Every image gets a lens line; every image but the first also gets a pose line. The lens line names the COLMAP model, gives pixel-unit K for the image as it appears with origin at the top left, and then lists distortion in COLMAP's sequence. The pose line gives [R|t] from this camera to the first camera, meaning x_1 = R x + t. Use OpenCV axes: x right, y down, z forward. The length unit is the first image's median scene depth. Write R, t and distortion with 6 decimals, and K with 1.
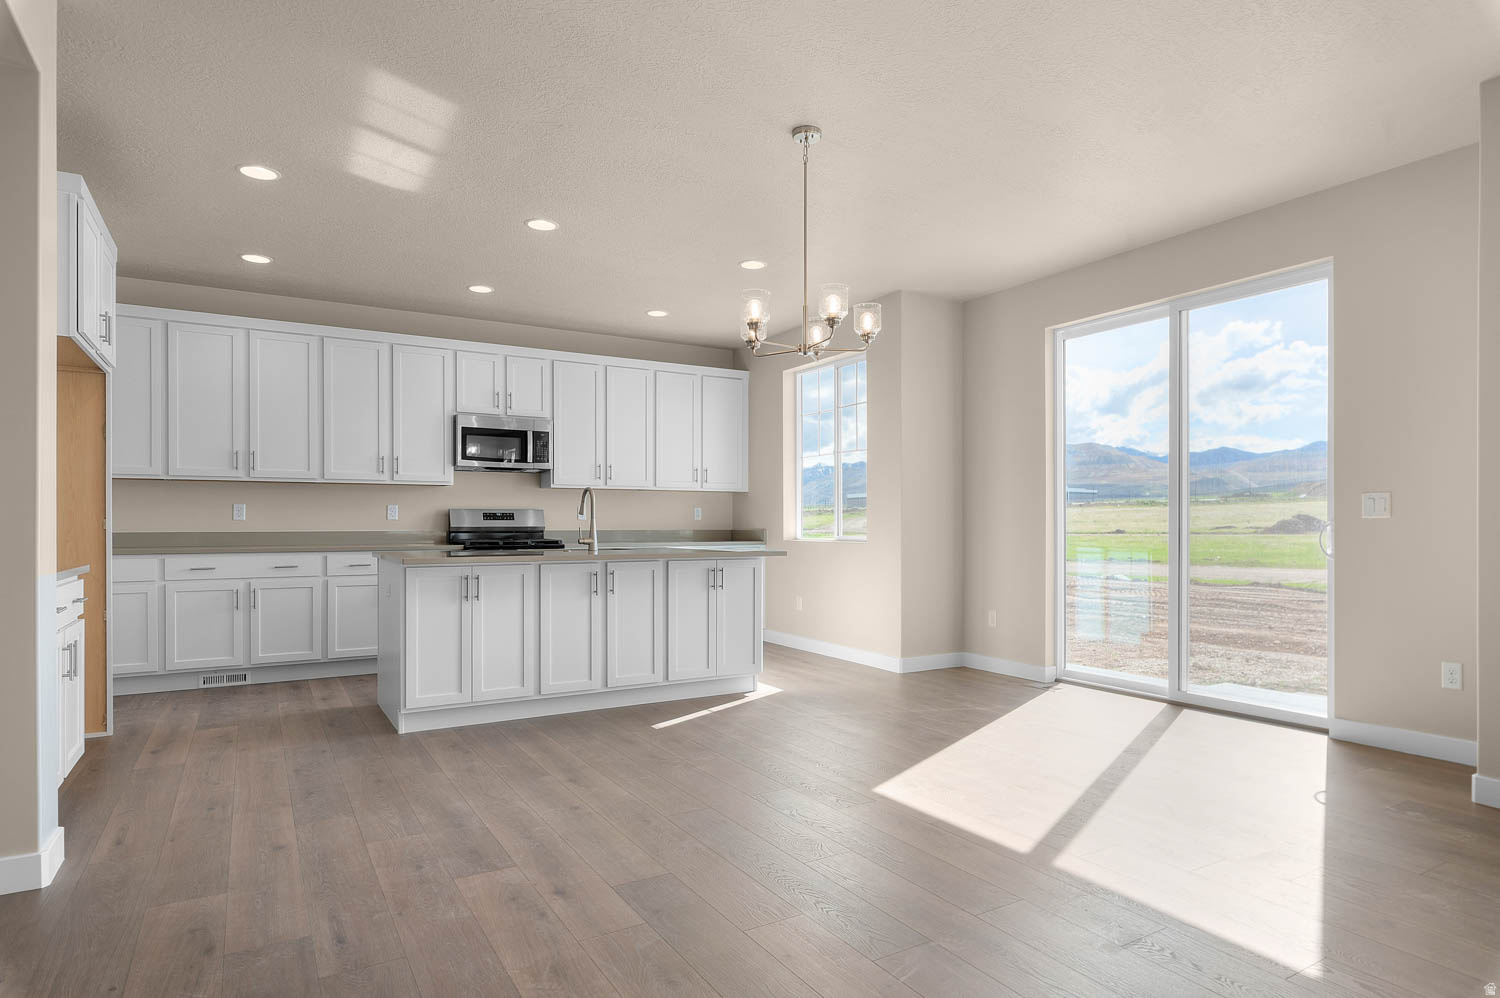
lens RADIAL K [[843.3, 0, 779.6], [0, 843.3, 525.5], [0, 0, 1]] dist [-0.007101, -0.000369]
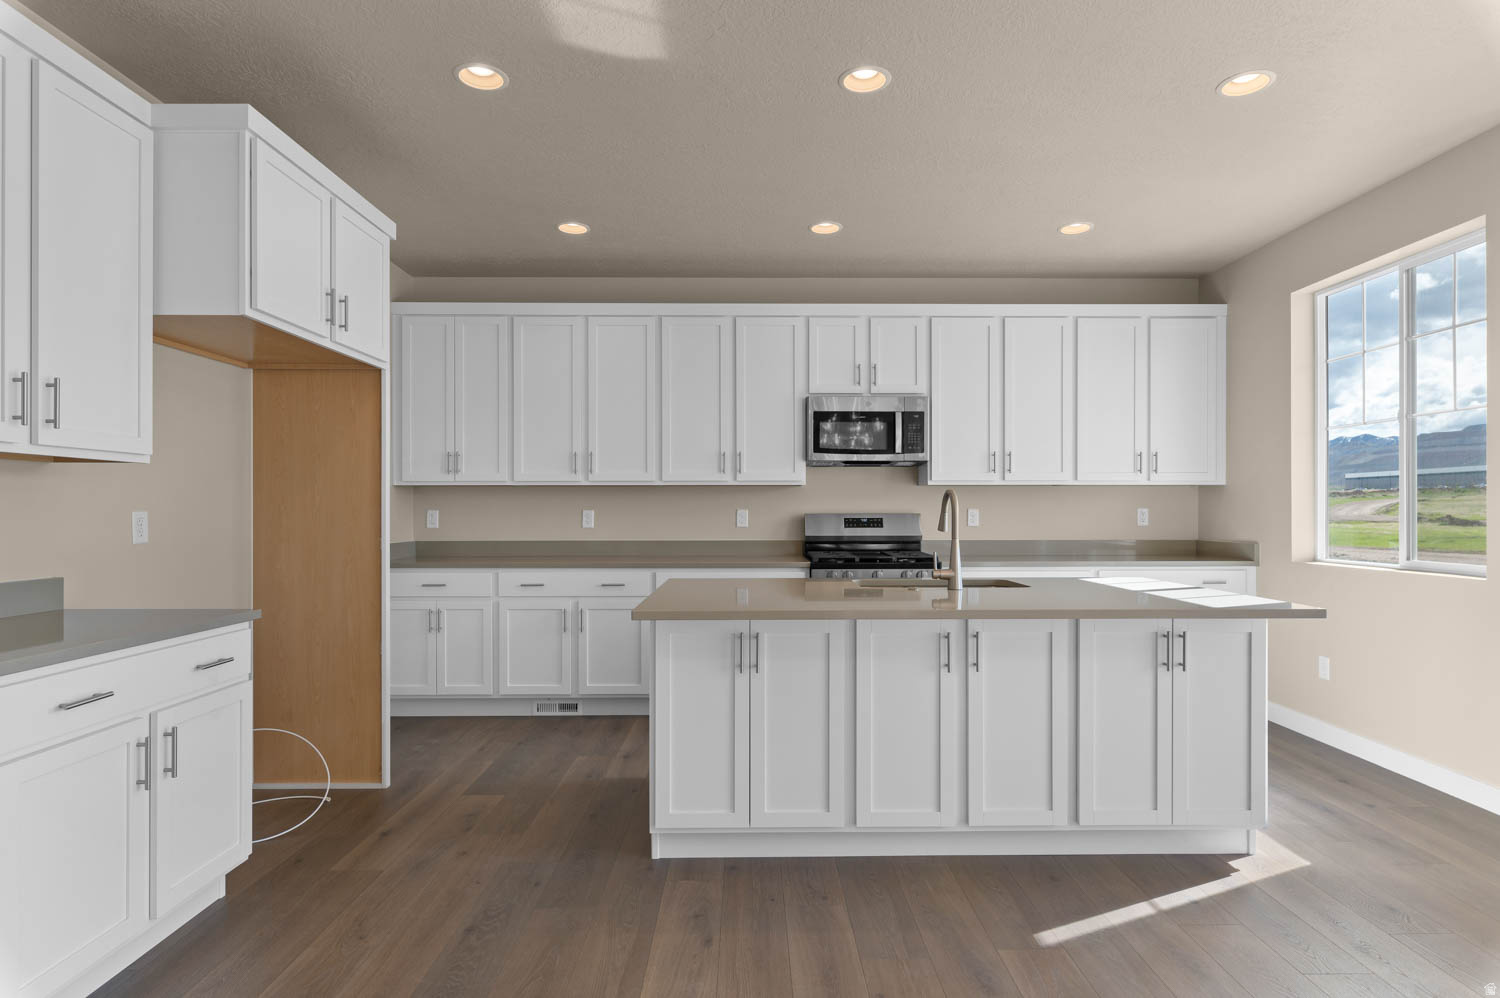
lens RADIAL K [[813.6, 0, 755.3], [0, 813.6, 513.0], [0, 0, 1]] dist [0.001742, 0.000311]
pose [[0.853810, 0.001776, -0.520581, -0.026993], [-0.000534, 0.999997, 0.002535, -0.025868], [0.520584, -0.001886, 0.853809, 0.353149]]
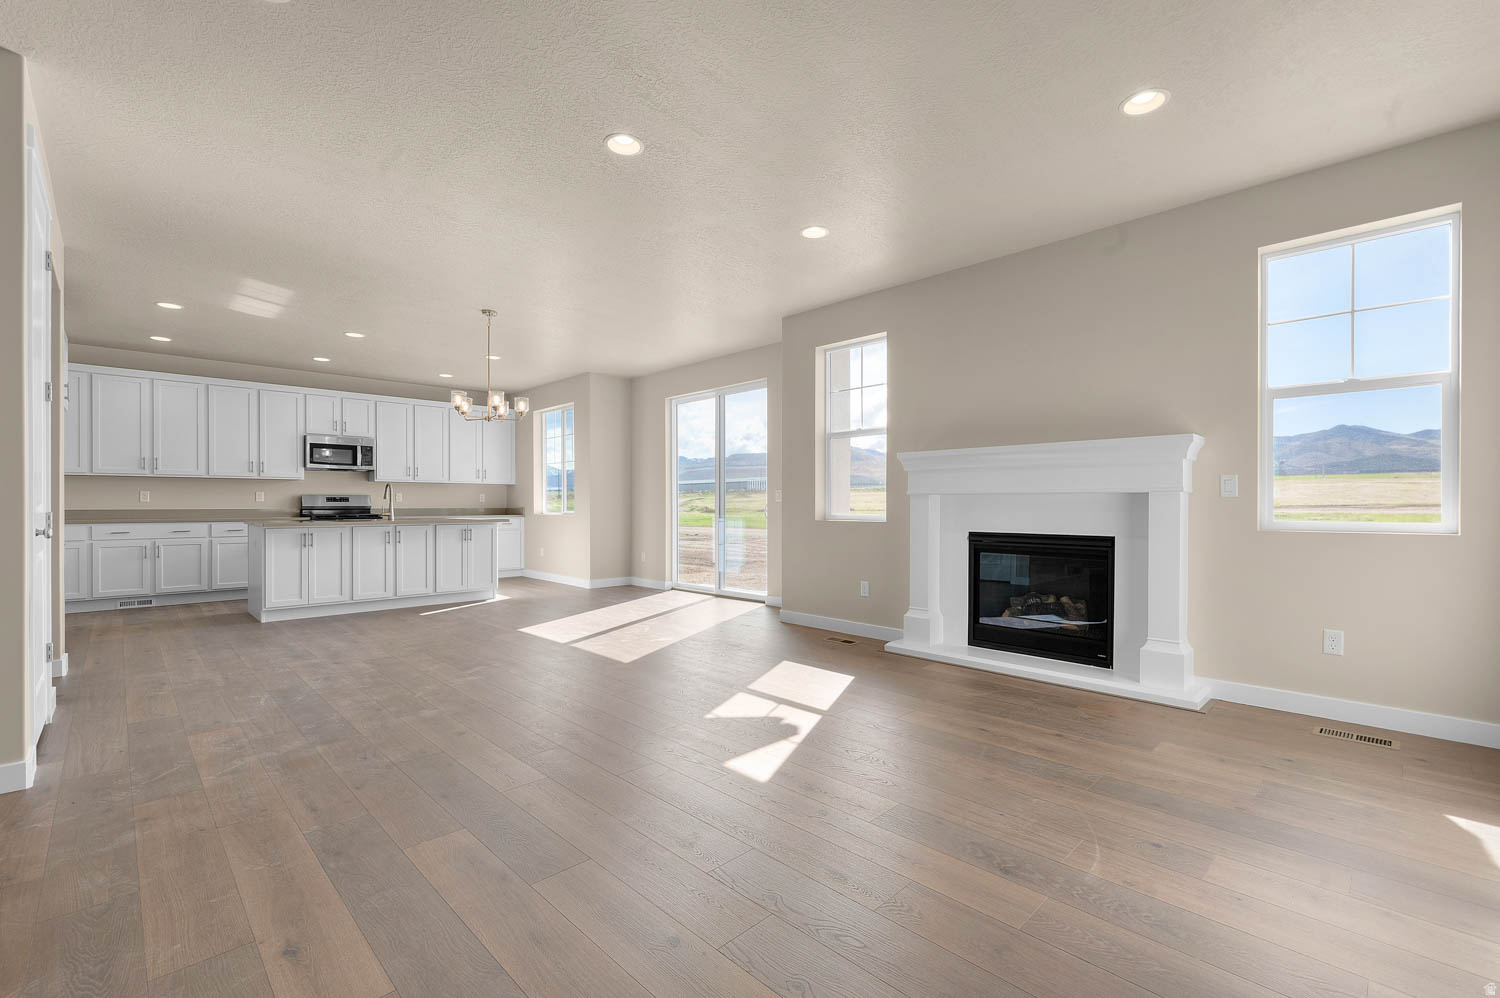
lens RADIAL K [[644.5, 0, 765.3], [0, 644.5, 503.2], [0, 0, 1]] dist [-0.003187, -0.000904]
pose [[0.973658, -0.000012, 0.228015, 0.202465], [0.000819, 0.999994, -0.003442, 0.001042], [-0.228013, 0.003538, 0.973652, -0.417674]]
